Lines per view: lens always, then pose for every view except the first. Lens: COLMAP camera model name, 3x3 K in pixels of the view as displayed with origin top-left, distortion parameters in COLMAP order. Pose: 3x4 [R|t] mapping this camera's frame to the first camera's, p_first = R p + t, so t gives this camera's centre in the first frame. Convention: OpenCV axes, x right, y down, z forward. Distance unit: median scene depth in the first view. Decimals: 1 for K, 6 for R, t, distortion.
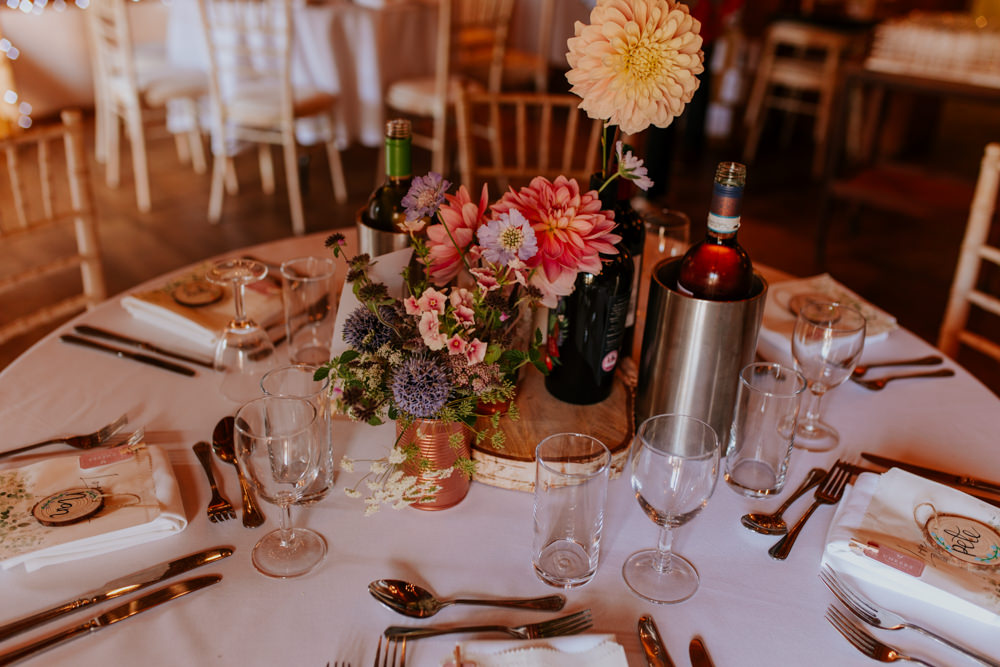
lens RADIAL K [[1014.5, 0, 484.6], [0, 1014.5, 319.6], [0, 0, 1]] dist [0.003371, 0.001009]
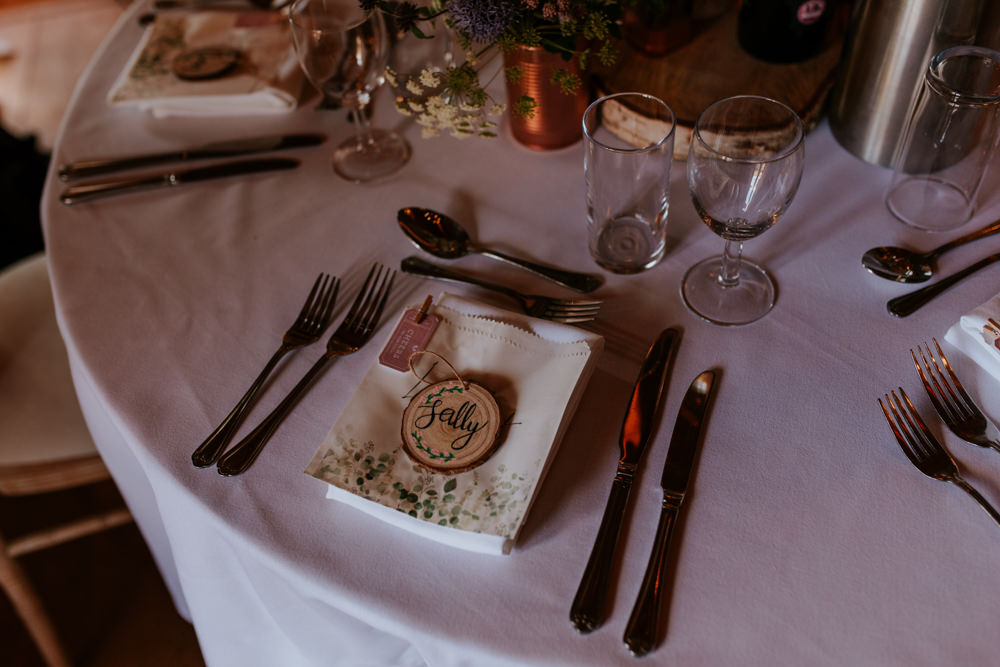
lens RADIAL K [[1014.5, 0, 484.6], [0, 1014.5, 319.6], [0, 0, 1]] dist [0.003371, 0.001009]
pose [[0.852347, 0.309070, -0.421877, 0.355205], [-0.109562, 0.894312, 0.433823, -0.064471], [0.511371, -0.323546, 0.796127, 0.218825]]
